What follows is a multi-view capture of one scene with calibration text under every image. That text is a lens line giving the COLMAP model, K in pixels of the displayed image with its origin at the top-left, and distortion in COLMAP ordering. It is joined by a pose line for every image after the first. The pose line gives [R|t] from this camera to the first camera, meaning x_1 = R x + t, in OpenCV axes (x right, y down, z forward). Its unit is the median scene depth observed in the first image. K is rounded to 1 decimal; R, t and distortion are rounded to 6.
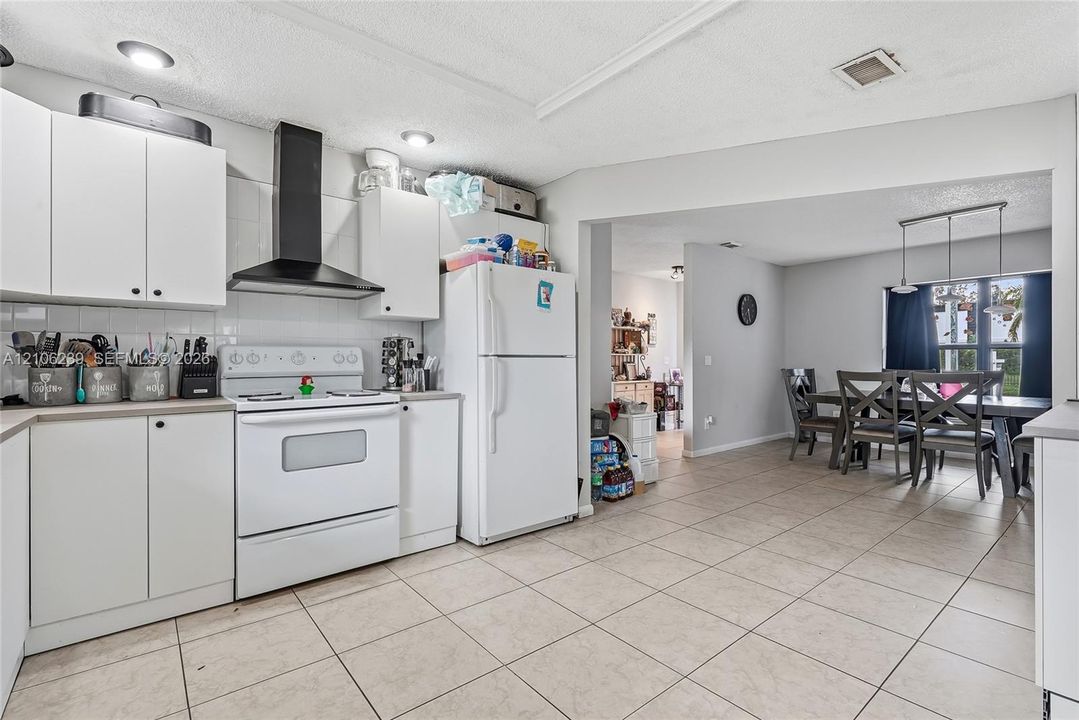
lens RADIAL K [[494.2, 0, 542.8], [0, 494.2, 362.0], [0, 0, 1]] dist [0.008009, -0.004455]
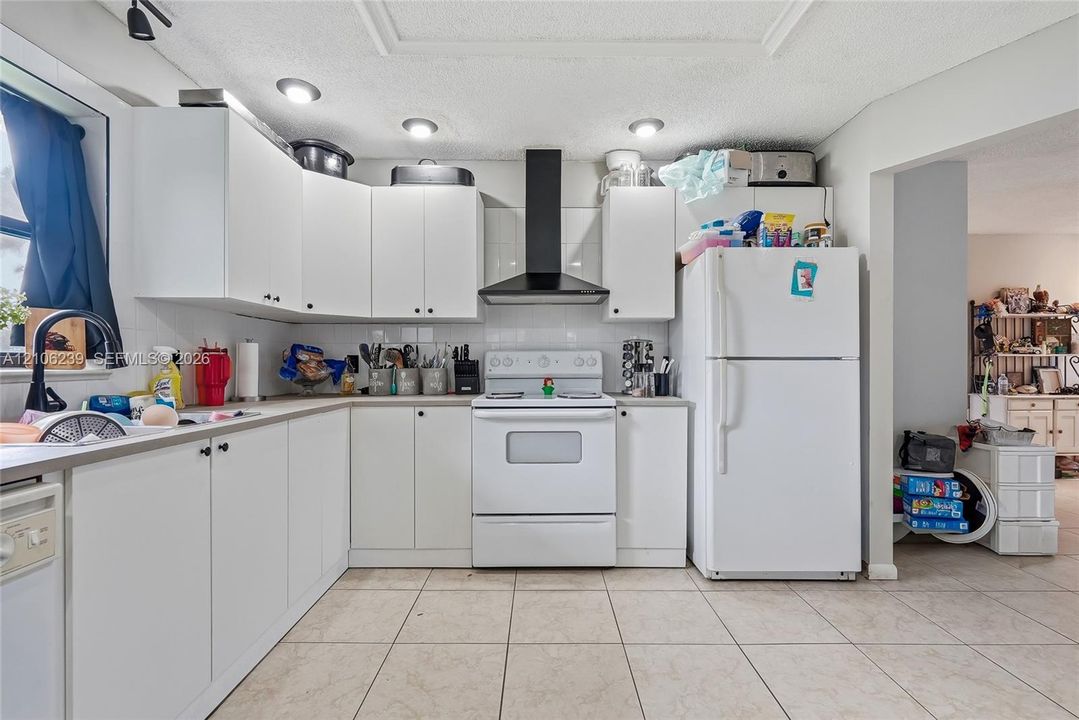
lens RADIAL K [[494.2, 0, 542.9], [0, 494.2, 365.8], [0, 0, 1]] dist [0.008009, -0.004455]
pose [[0.773422, 0.004191, -0.633878, 0.196571], [-0.003030, 0.999991, 0.002915, -0.001286], [0.633884, -0.000334, 0.773428, 0.151608]]
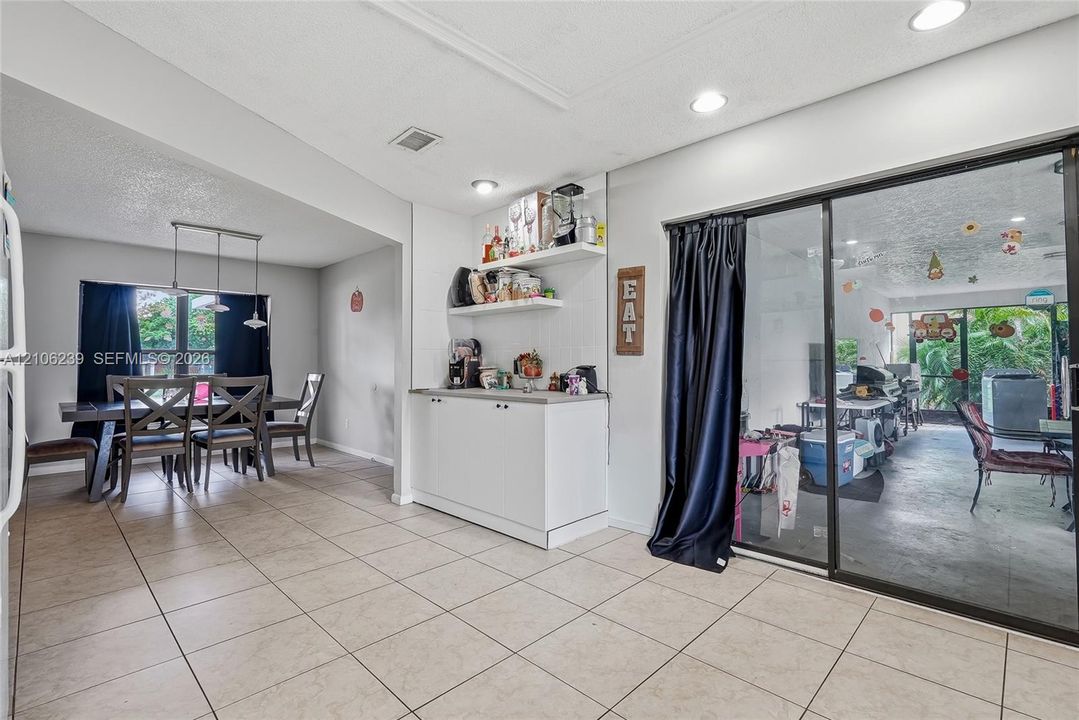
lens RADIAL K [[494.2, 0, 540.3], [0, 494.2, 350.9], [0, 0, 1]] dist [0.008009, -0.004455]
pose [[-0.098581, 0.023937, 0.994841, -0.505032], [0.007020, 0.999703, -0.023358, -0.008090], [-0.995104, 0.004681, -0.098720, 0.635601]]
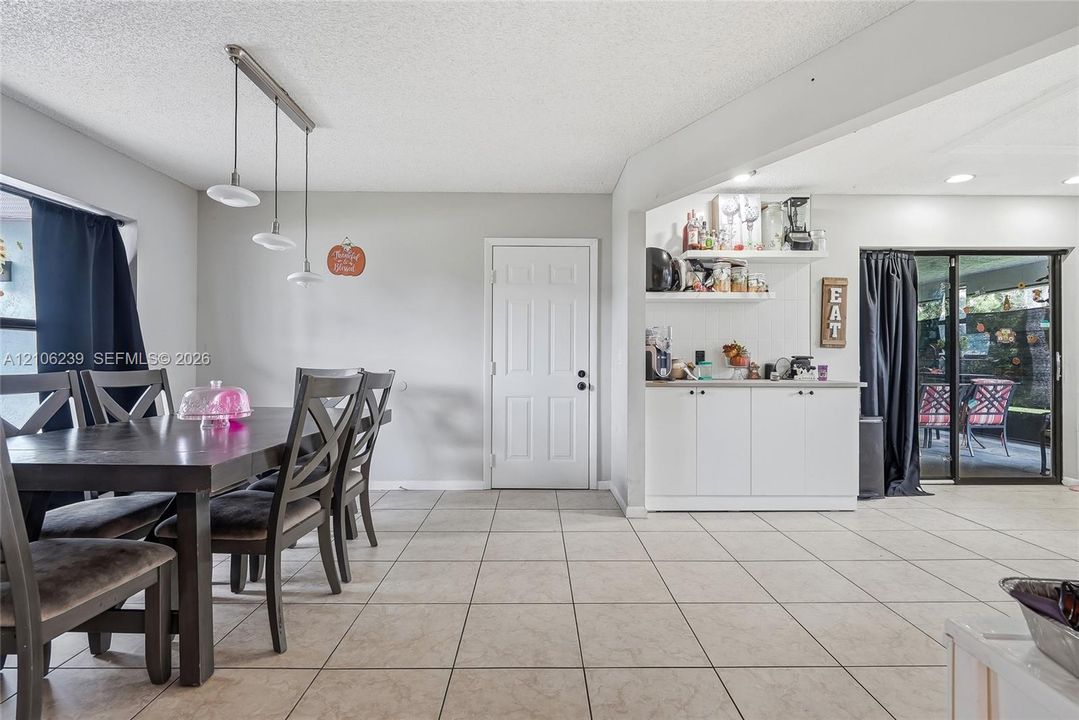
lens RADIAL K [[494.2, 0, 544.2], [0, 494.2, 356.1], [0, 0, 1]] dist [0.008009, -0.004455]
pose [[-0.778295, 0.002482, 0.627894, 0.357926], [0.000830, 0.999995, -0.002924, 0.004405], [-0.627898, -0.001754, -0.778294, 1.949864]]
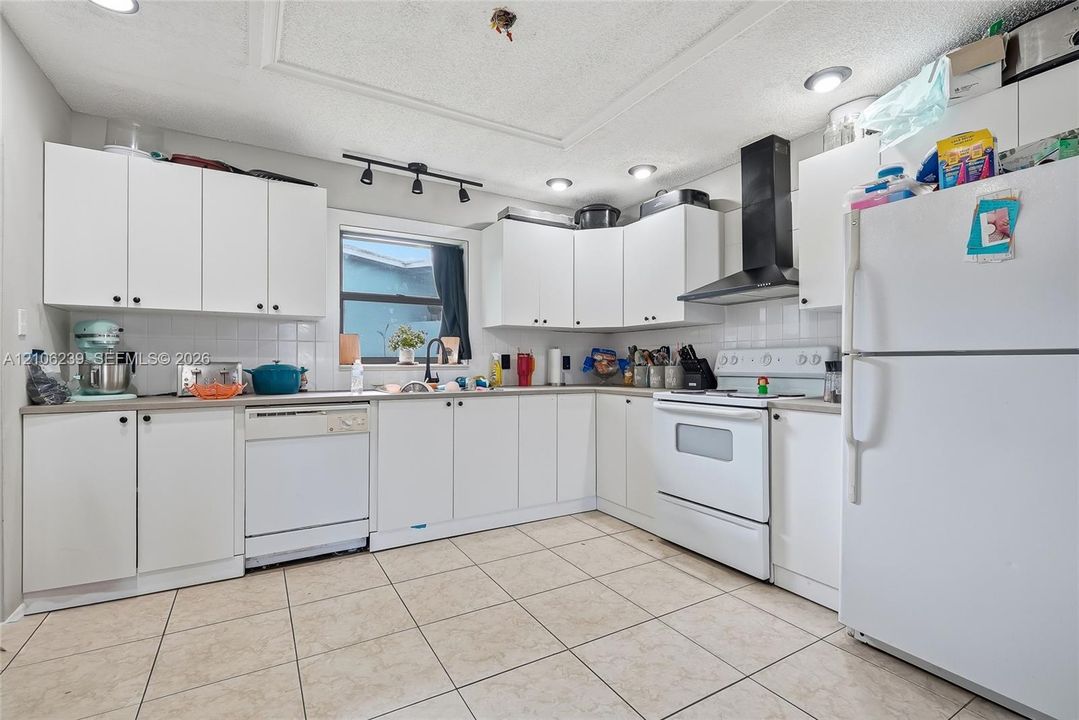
lens RADIAL K [[494.2, 0, 540.1], [0, 494.2, 362.2], [0, 0, 1]] dist [0.008009, -0.004455]
pose [[-0.160630, -0.000908, -0.987014, 0.611276], [-0.004296, 0.999991, -0.000221, 0.000151], [0.987005, 0.004205, -0.160632, 0.691820]]
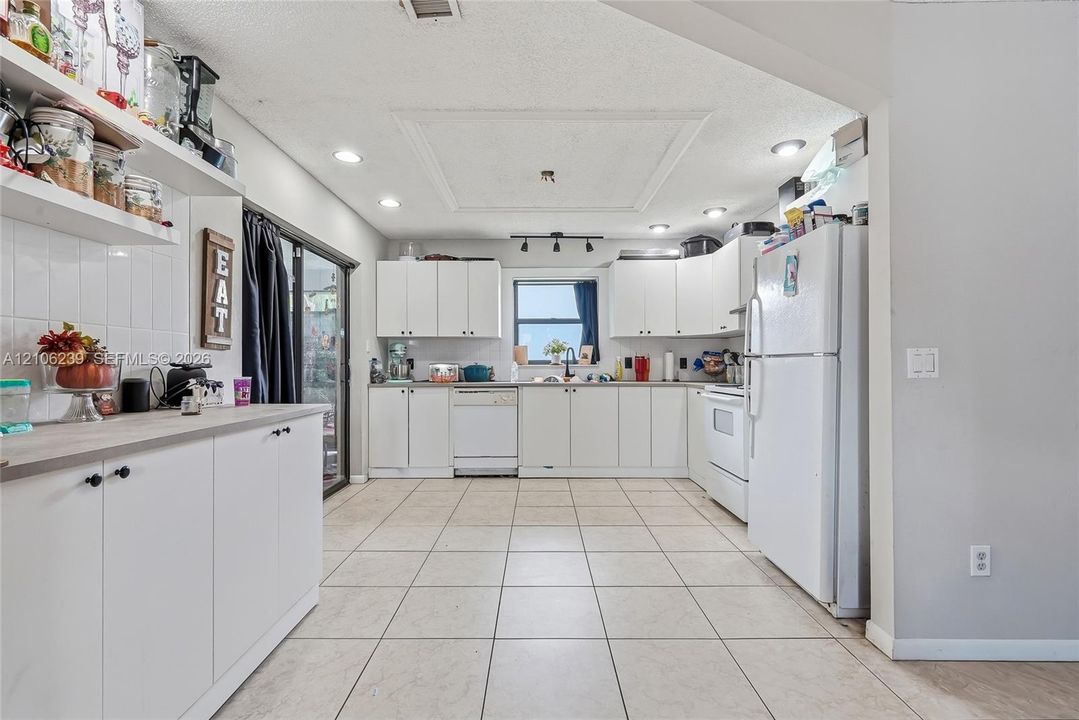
lens RADIAL K [[494.2, 0, 531.9], [0, 494.2, 364.7], [0, 0, 1]] dist [0.008009, -0.004455]
pose [[-0.648041, 0.001714, -0.761604, 0.907123], [-0.000657, 0.999996, 0.002809, 0.001362], [0.761605, 0.002320, -0.648037, 1.292050]]
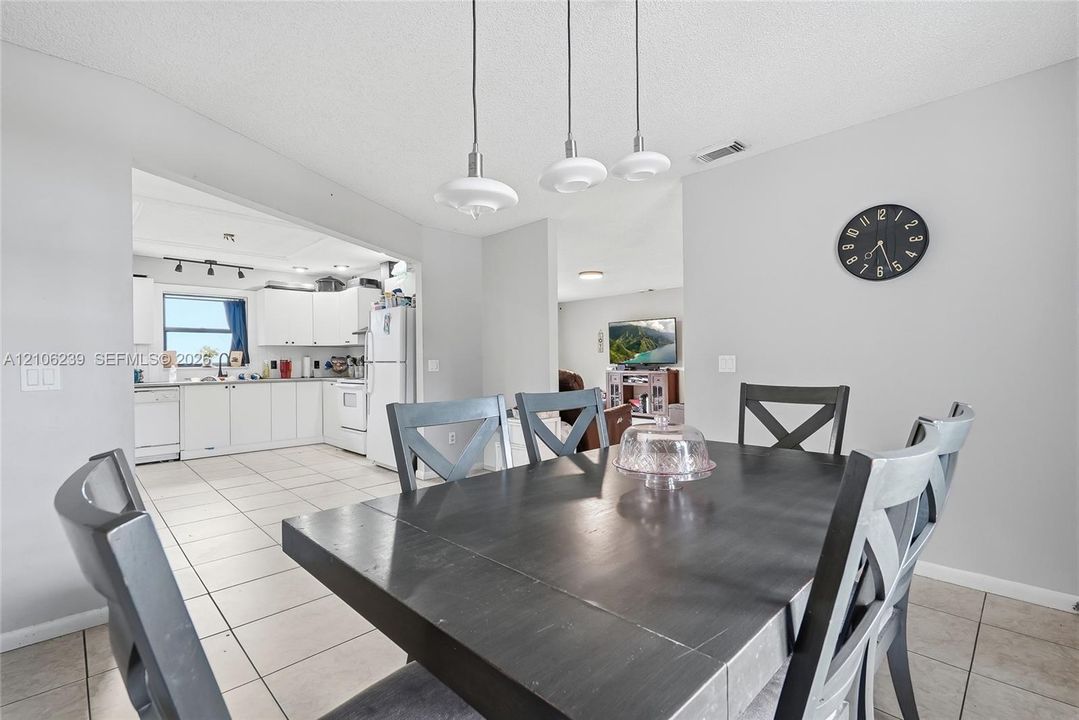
lens RADIAL K [[494.2, 0, 544.1], [0, 494.2, 361.8], [0, 0, 1]] dist [0.008009, -0.004455]
pose [[0.077561, 0.002779, -0.996984, 1.792574], [0.005600, 0.999979, 0.003223, -0.015559], [0.996972, -0.005833, 0.077544, 1.505566]]
